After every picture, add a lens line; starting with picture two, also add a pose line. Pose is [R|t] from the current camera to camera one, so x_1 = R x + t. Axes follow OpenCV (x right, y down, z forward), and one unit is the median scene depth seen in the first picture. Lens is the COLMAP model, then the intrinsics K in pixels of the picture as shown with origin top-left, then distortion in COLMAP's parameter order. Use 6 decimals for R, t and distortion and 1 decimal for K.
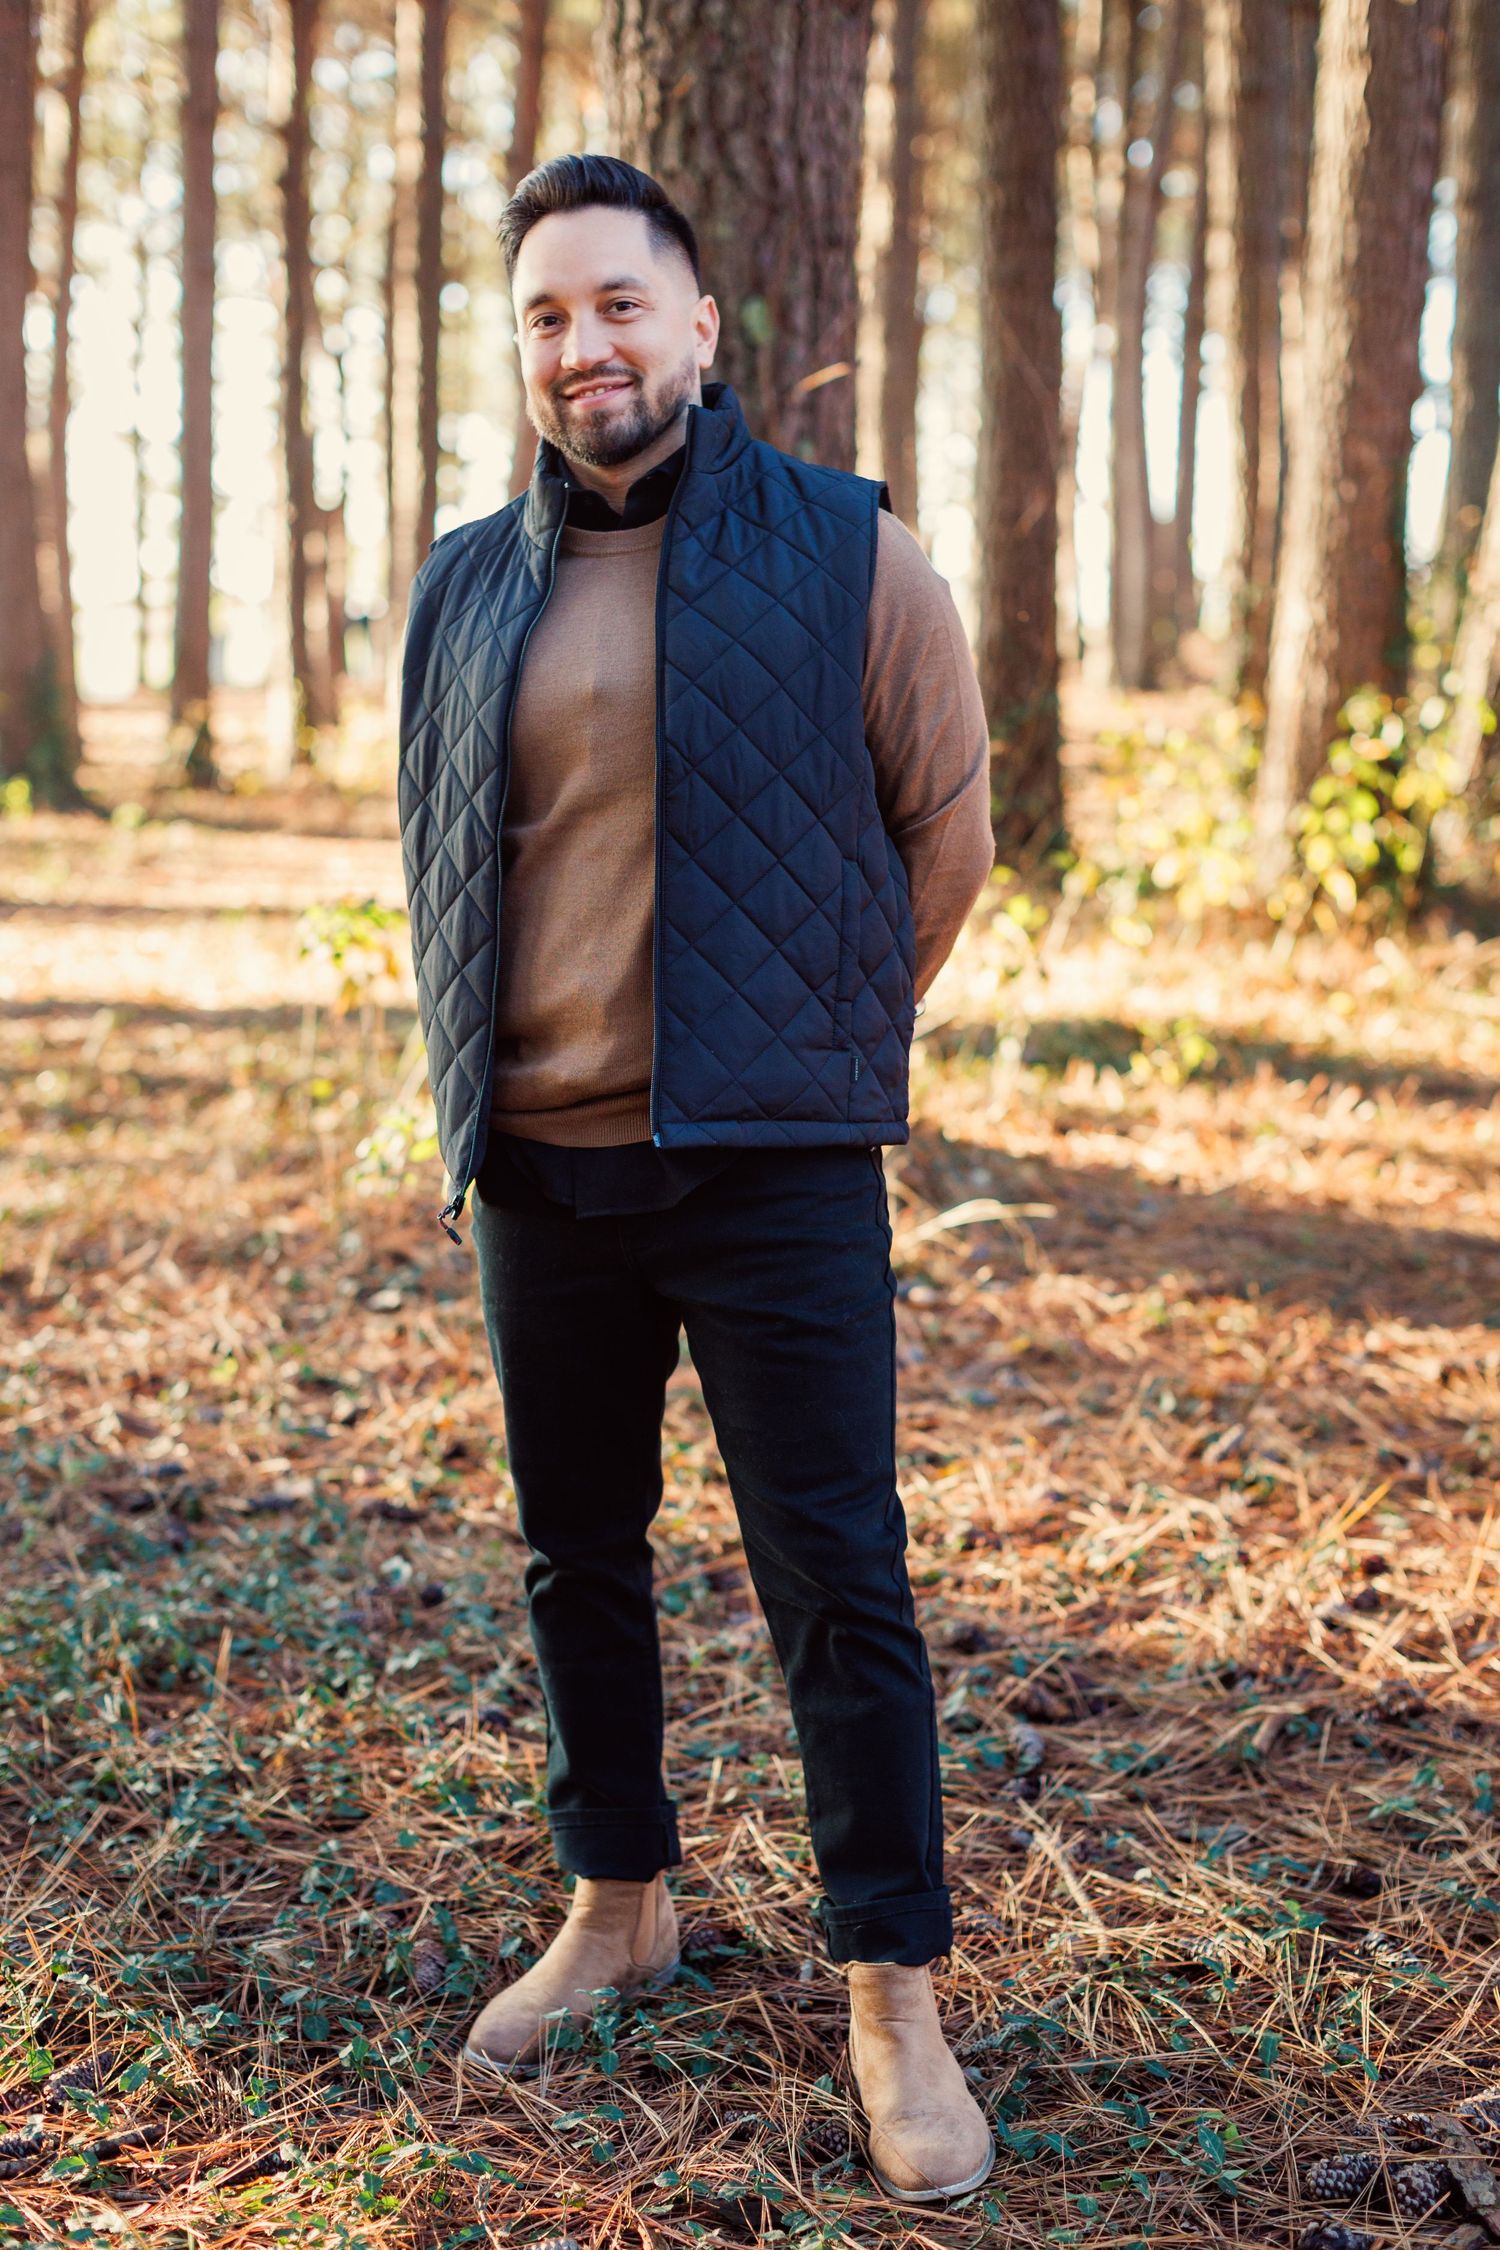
lens RADIAL K [[3128.4, 0, 750.0], [0, 3128.4, 1125.0], [0, 0, 1]] dist [0.001175, -0.044013]
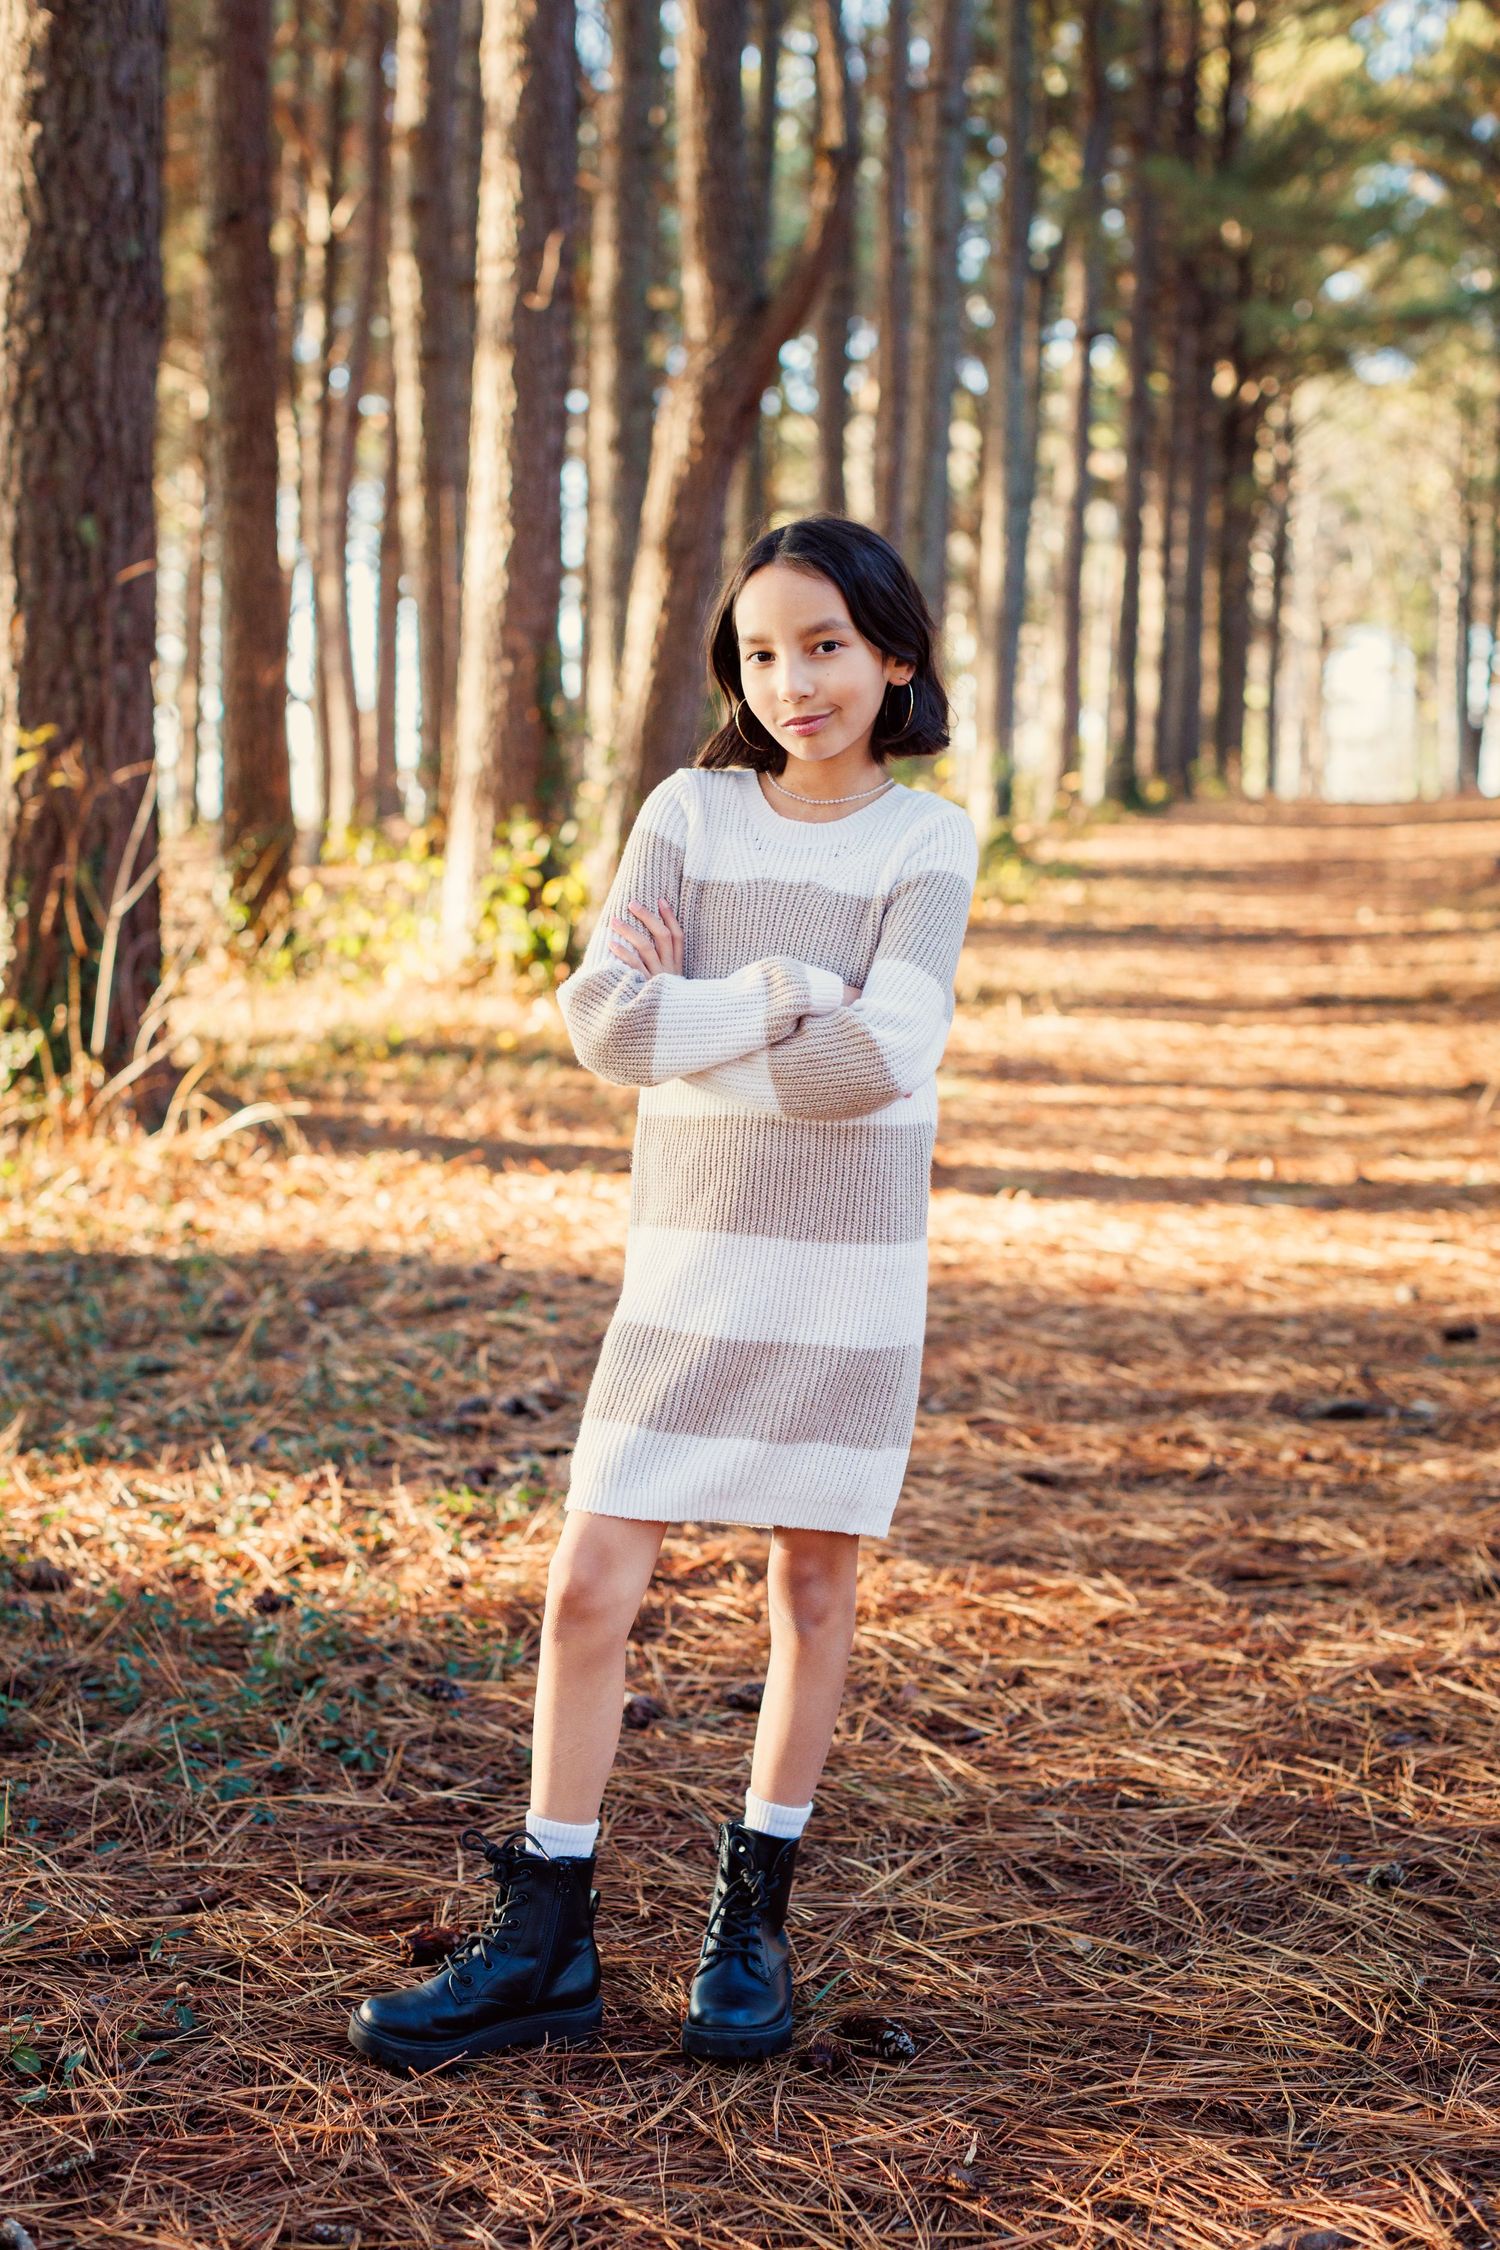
lens RADIAL K [[3128.4, 0, 750.0], [0, 3128.4, 1125.0], [0, 0, 1]] dist [0.001175, -0.044013]
pose [[0.968660, -0.013394, 0.248028, -0.041409], [0.028920, 0.997835, -0.059060, 0.074444], [-0.246700, 0.064382, 0.966951, -0.305187]]
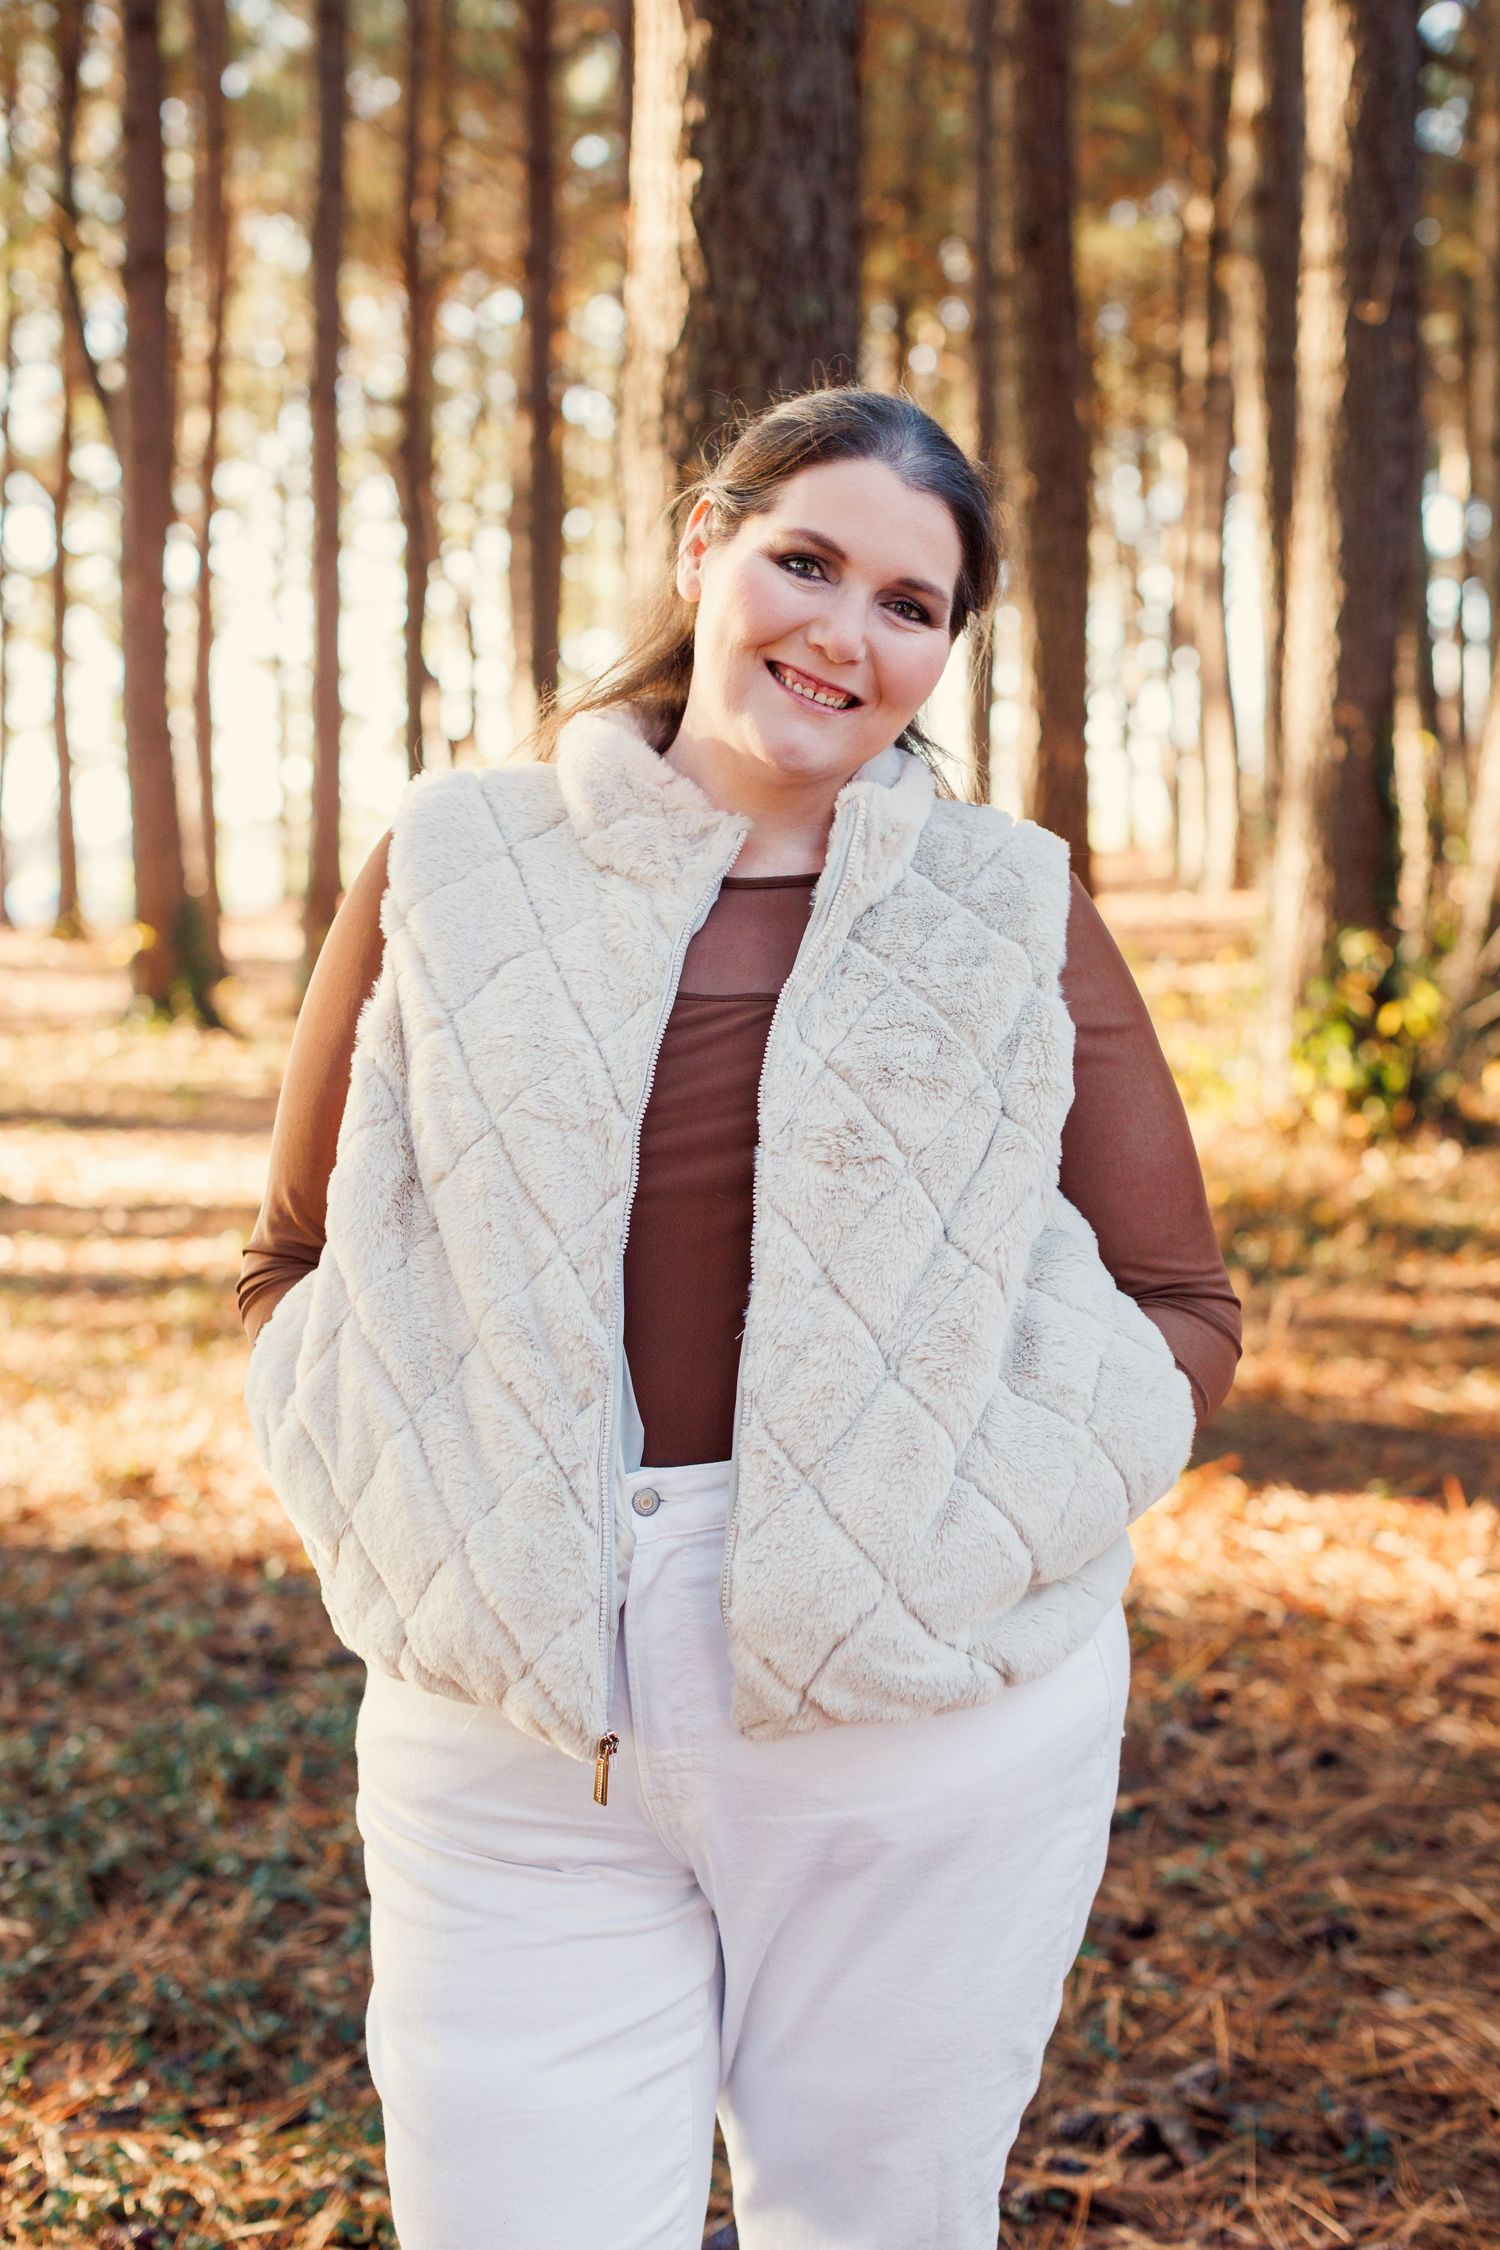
lens RADIAL K [[3096.5, 0, 823.8], [0, 3096.5, 1128.1], [0, 0, 1]] dist [0.014300, 0.046847]
pose [[0.999650, -0.015517, -0.021430, 0.030594], [0.014294, 0.998322, -0.056106, -0.008105], [0.022265, 0.055780, 0.998195, -0.109249]]
